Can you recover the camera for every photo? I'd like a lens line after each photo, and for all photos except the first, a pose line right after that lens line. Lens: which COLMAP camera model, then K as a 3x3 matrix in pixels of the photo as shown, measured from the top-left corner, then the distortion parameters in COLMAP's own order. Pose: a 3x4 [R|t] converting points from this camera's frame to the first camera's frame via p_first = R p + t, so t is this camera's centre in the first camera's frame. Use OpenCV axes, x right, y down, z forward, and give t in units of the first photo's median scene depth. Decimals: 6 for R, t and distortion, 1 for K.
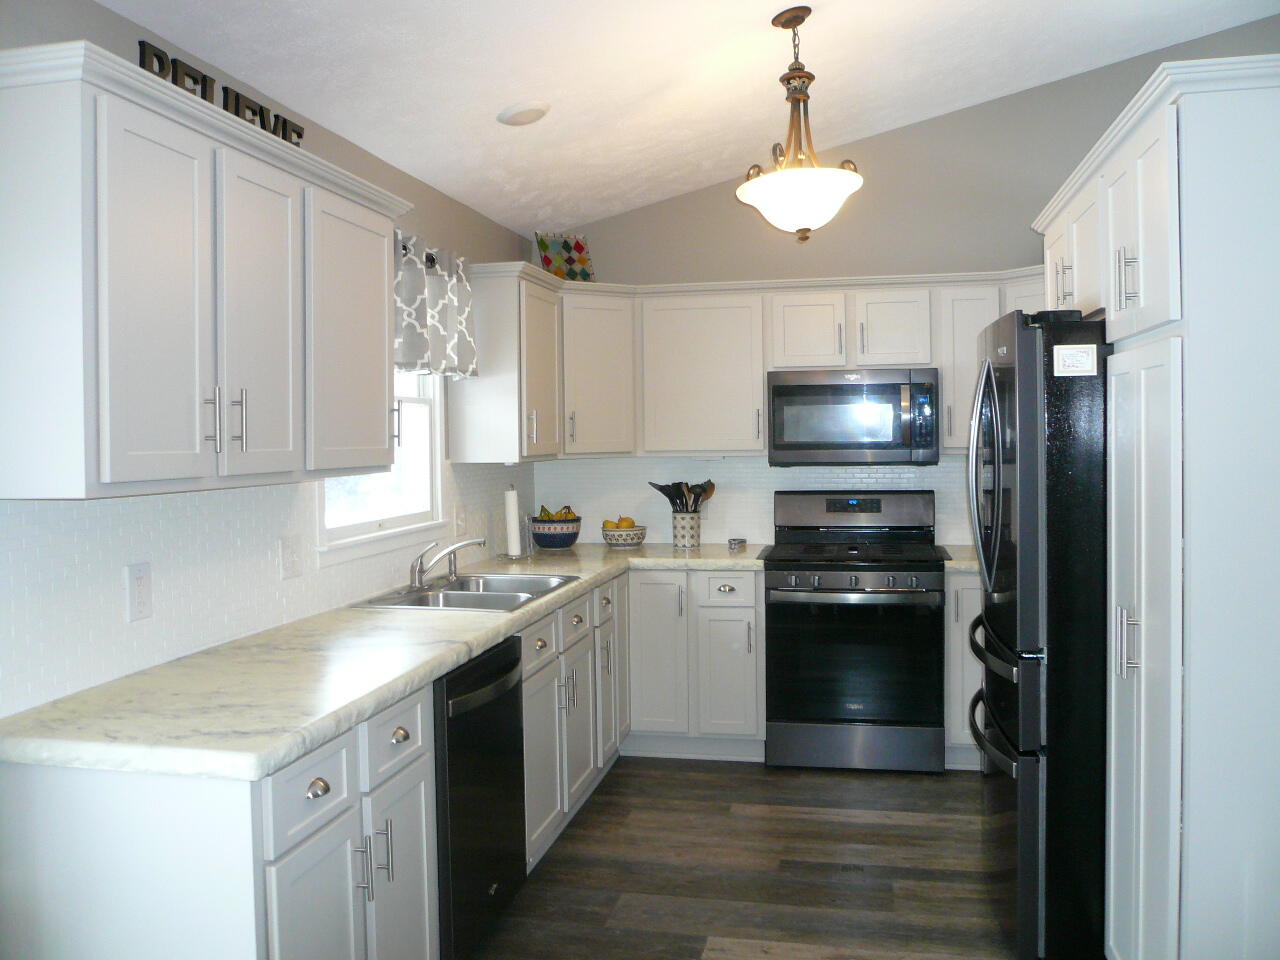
lens RADIAL K [[1050.8, 0, 638.6], [0, 1050.8, 444.6], [0, 0, 1]] dist [-0.100659, 0.006558]
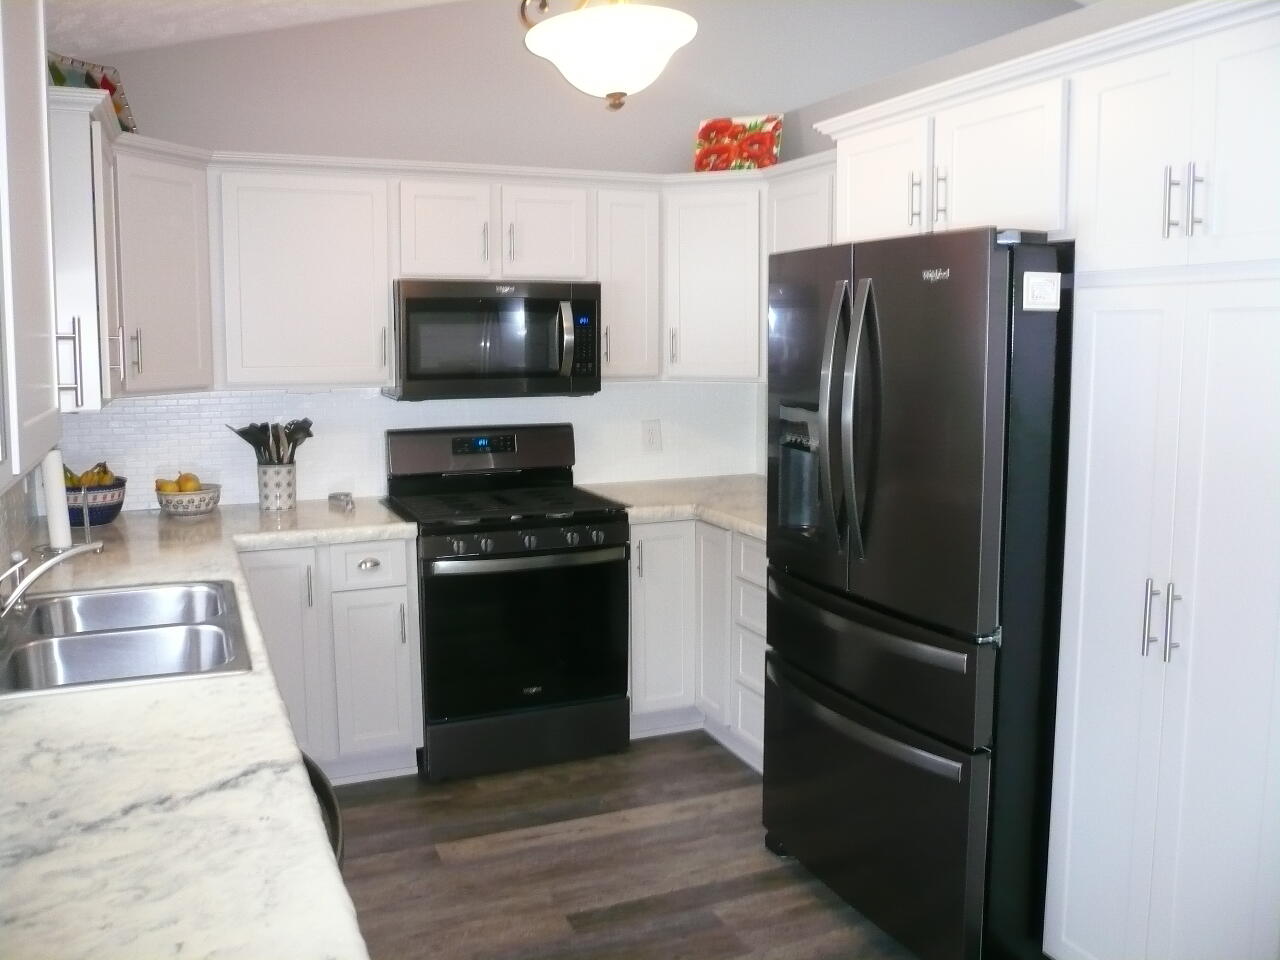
lens RADIAL K [[1050.8, 0, 638.6], [0, 1050.8, 444.6], [0, 0, 1]] dist [-0.100659, 0.006558]
pose [[0.809602, -0.045118, 0.585243, -0.194359], [-0.005227, 0.996448, 0.084050, -0.013748], [-0.586956, -0.071106, 0.806490, 0.278047]]
